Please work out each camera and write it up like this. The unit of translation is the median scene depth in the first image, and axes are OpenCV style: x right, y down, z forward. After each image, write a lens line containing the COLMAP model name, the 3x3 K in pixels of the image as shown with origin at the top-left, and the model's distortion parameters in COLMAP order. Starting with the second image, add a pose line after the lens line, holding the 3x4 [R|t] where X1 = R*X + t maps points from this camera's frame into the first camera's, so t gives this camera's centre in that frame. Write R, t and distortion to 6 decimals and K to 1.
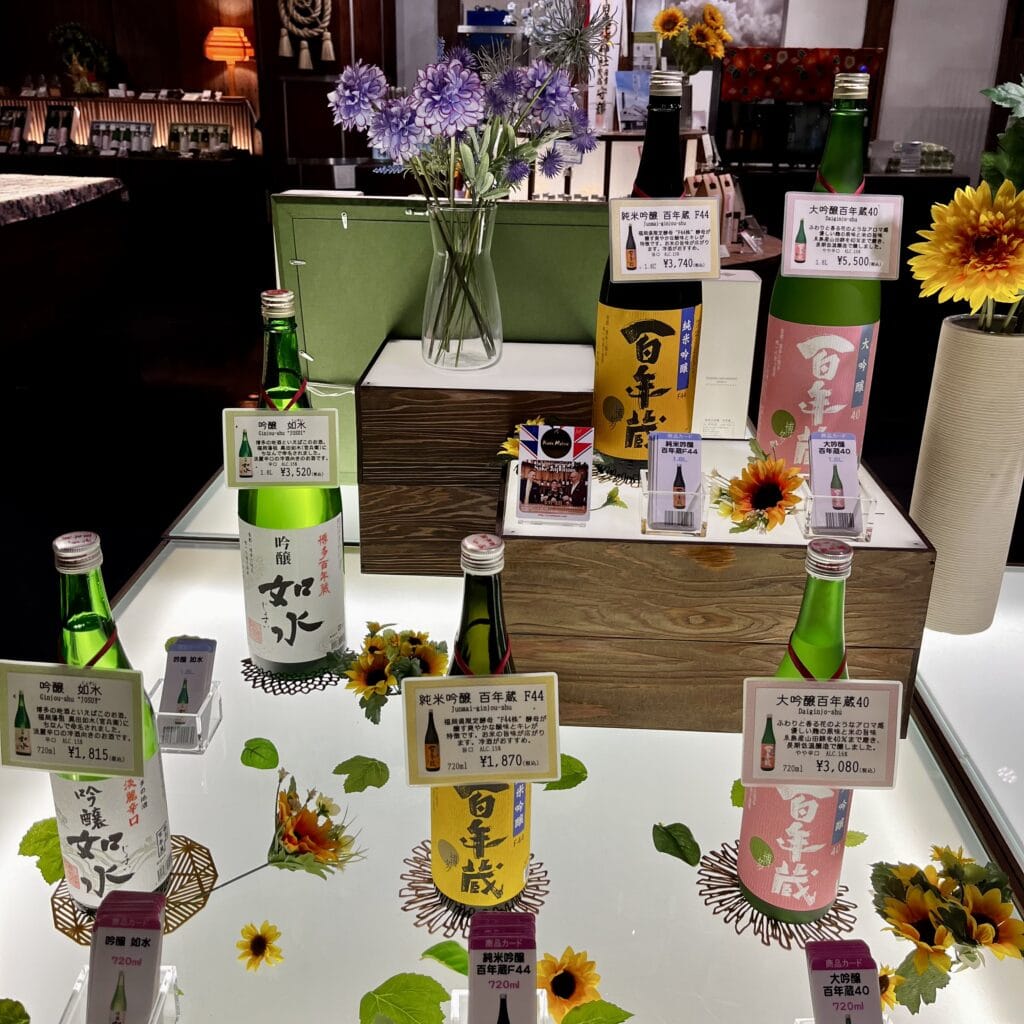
lens RADIAL K [[1033.9, 0, 513.0], [0, 1033.9, 503.9], [0, 0, 1]] dist [-0.005793, 0.000000]
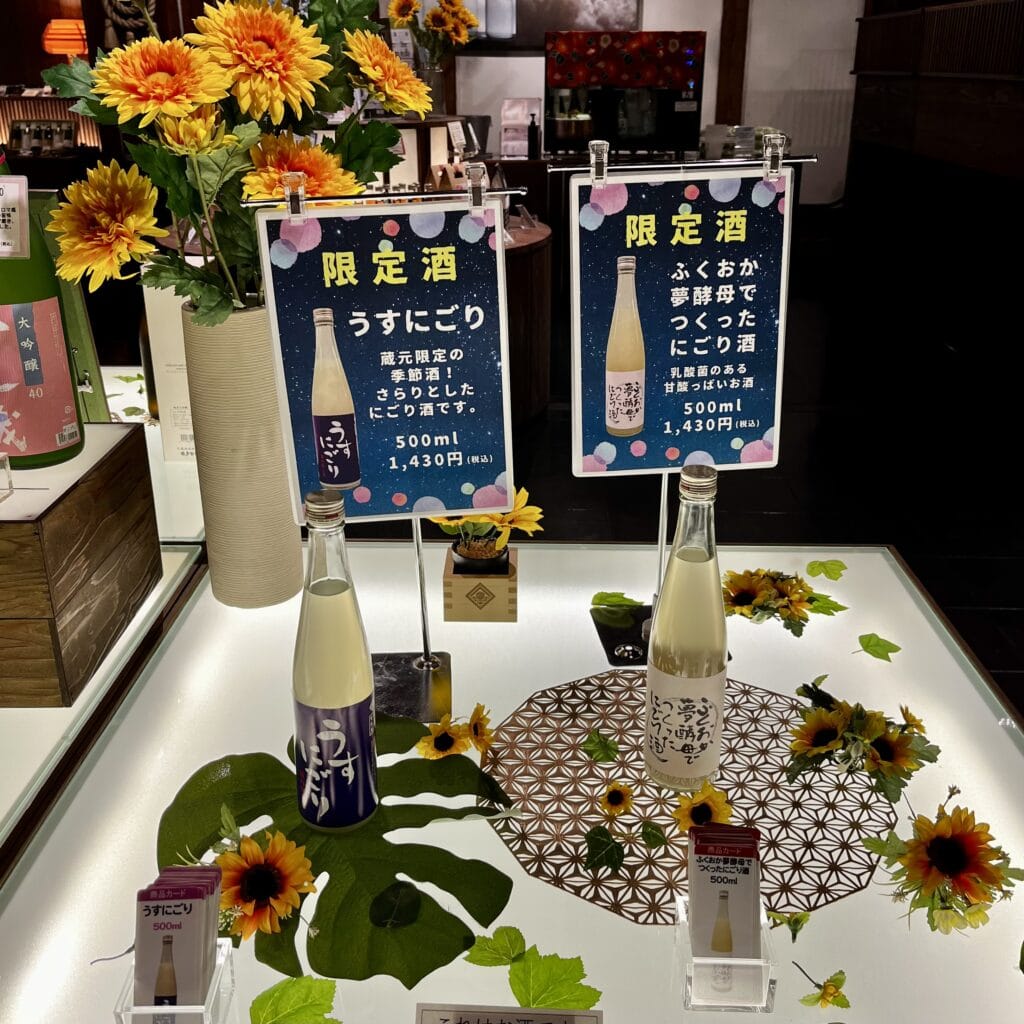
lens RADIAL K [[1074.6, 0, 511.6], [0, 1074.6, 517.8], [0, 0, 1]] dist [-0.009111, 0.000000]
pose [[0.999303, -0.026299, 0.026507, 0.102930], [0.026120, 0.999634, 0.007085, 0.005545], [-0.026684, -0.006388, 0.999624, -0.009180]]
